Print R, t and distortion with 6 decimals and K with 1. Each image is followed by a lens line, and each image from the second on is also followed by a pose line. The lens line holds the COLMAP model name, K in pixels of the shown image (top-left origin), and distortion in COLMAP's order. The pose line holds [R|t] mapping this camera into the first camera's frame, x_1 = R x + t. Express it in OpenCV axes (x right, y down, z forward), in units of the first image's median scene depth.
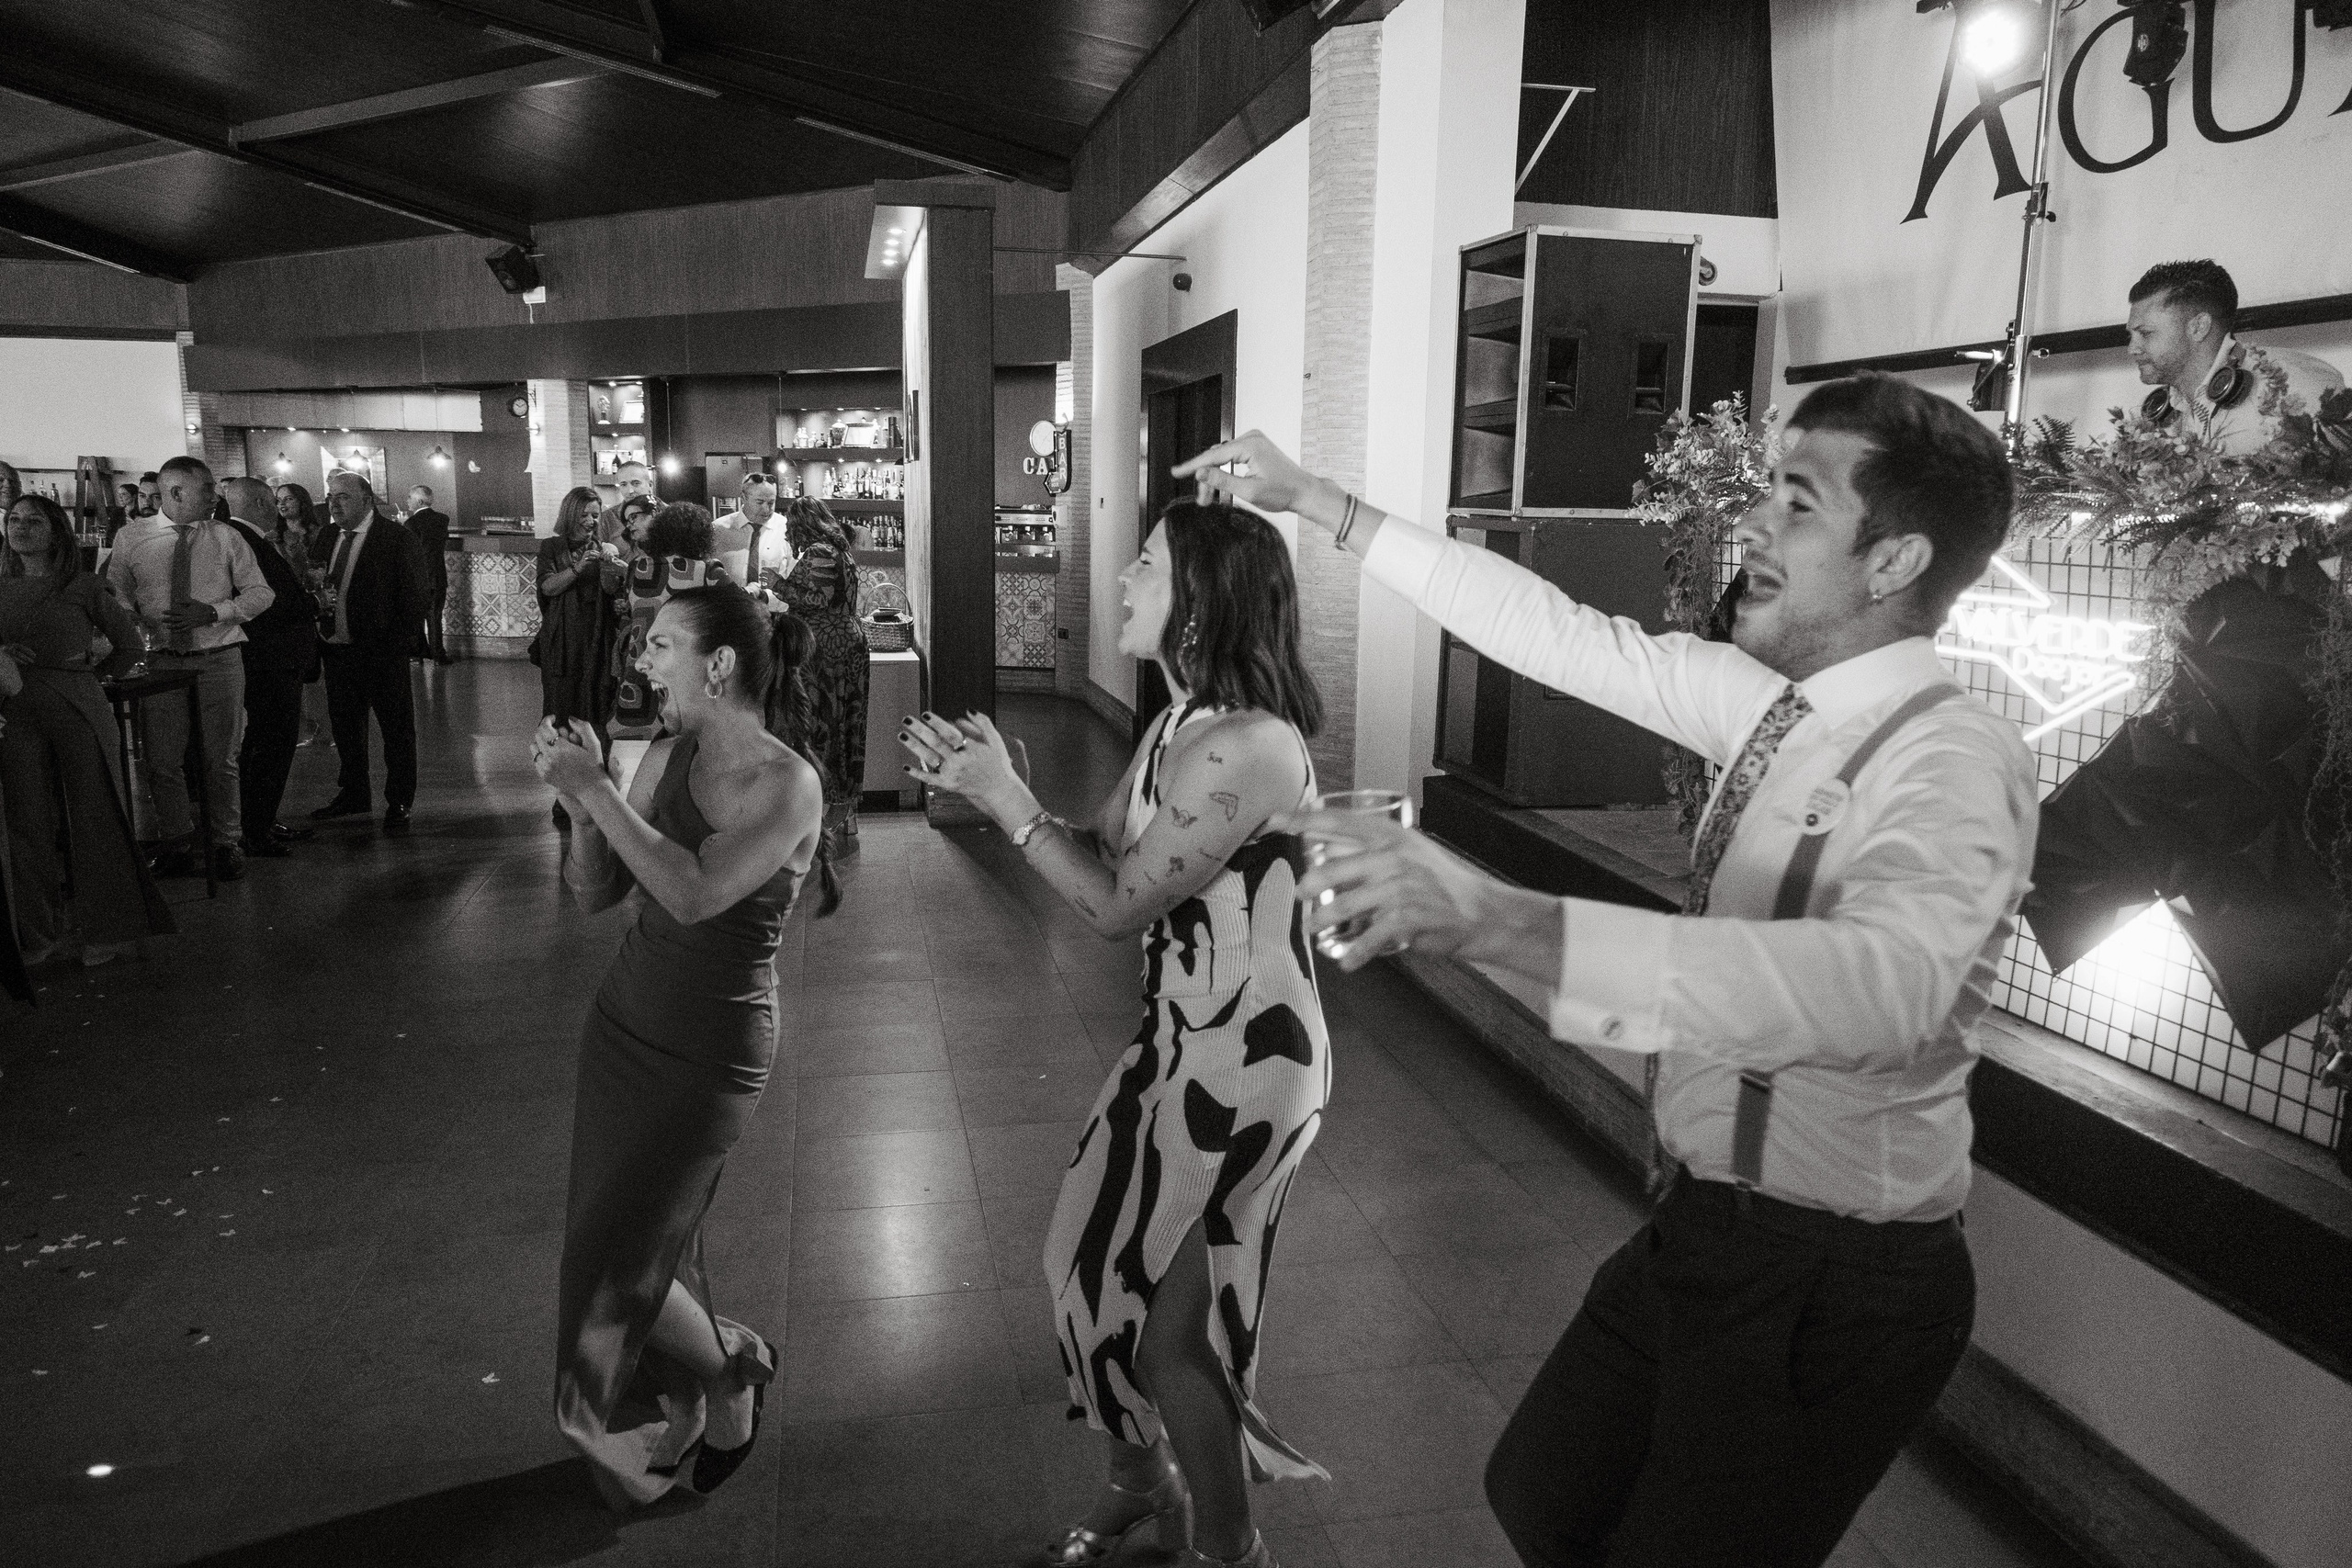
lens RADIAL K [[1616.8, 0, 1174.0], [0, 1616.8, 782.0], [0, 0, 1]] dist [0.003380, -0.002502]
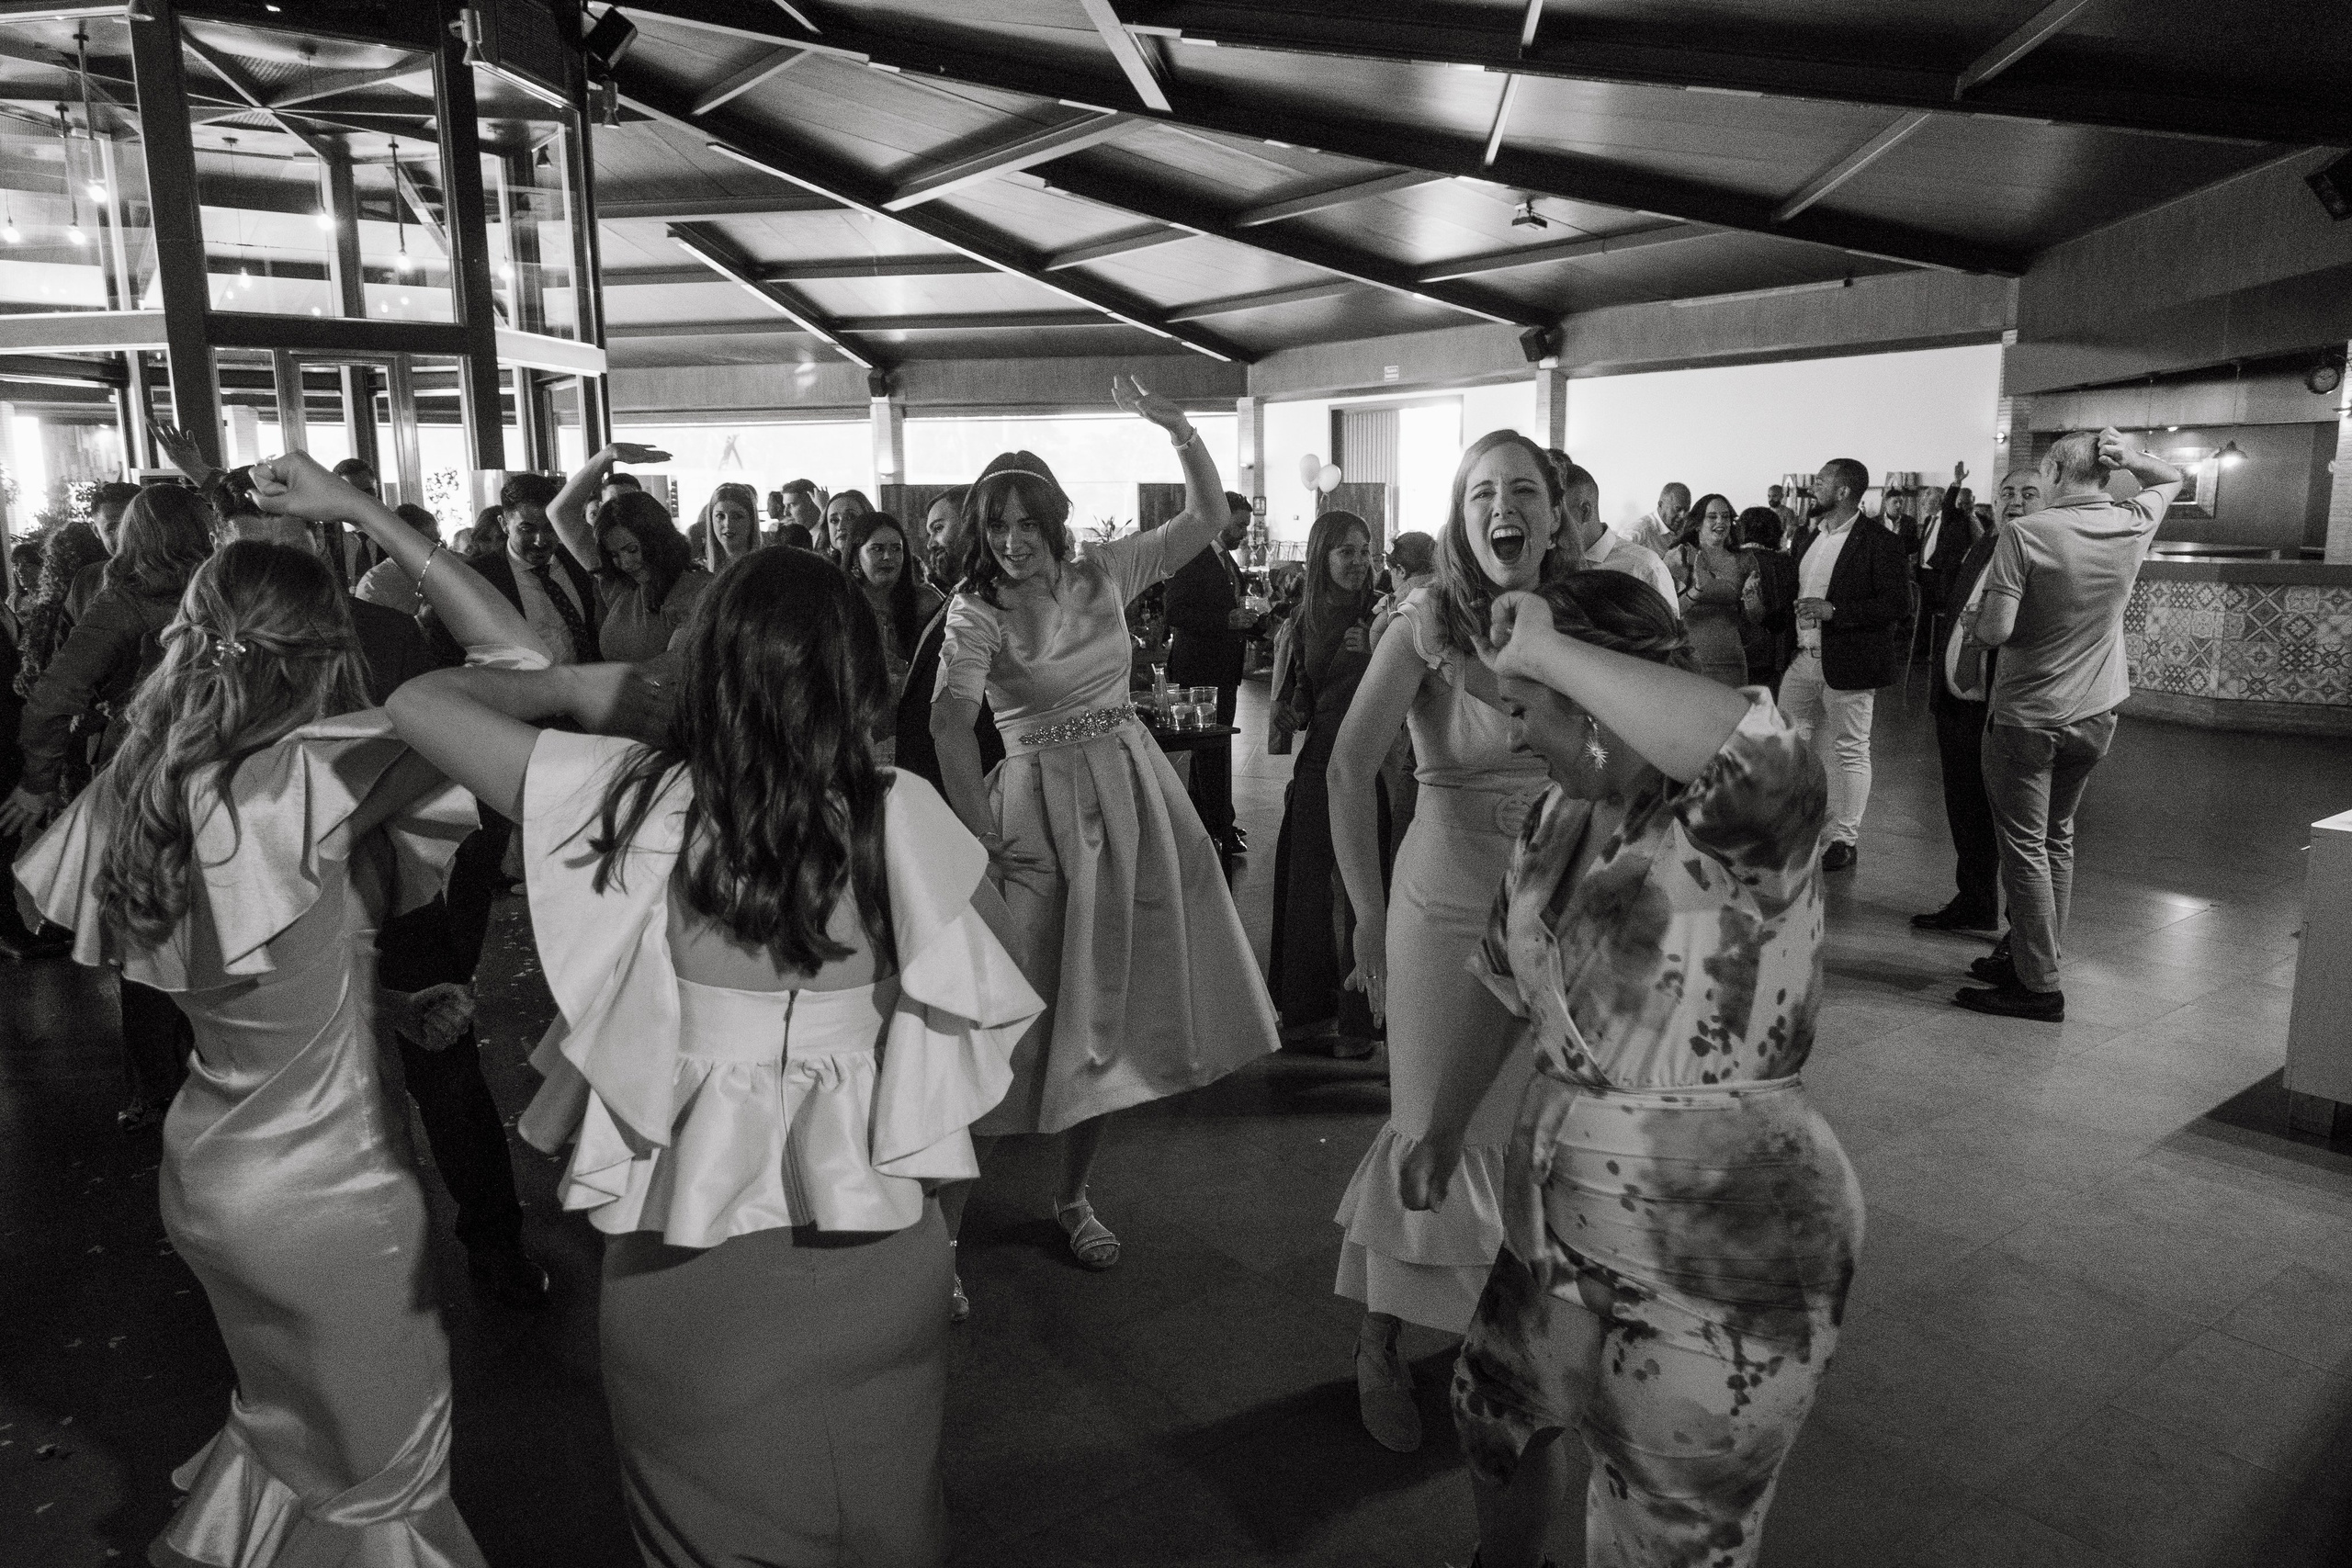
lens RADIAL K [[1616.8, 0, 1180.9], [0, 1616.8, 769.2], [0, 0, 1]] dist [0.003380, -0.002502]
pose [[0.422848, 0.128496, -0.897044, 0.037135], [-0.145444, 0.986686, 0.072777, -0.034471], [0.894453, 0.099696, 0.435907, 0.215012]]
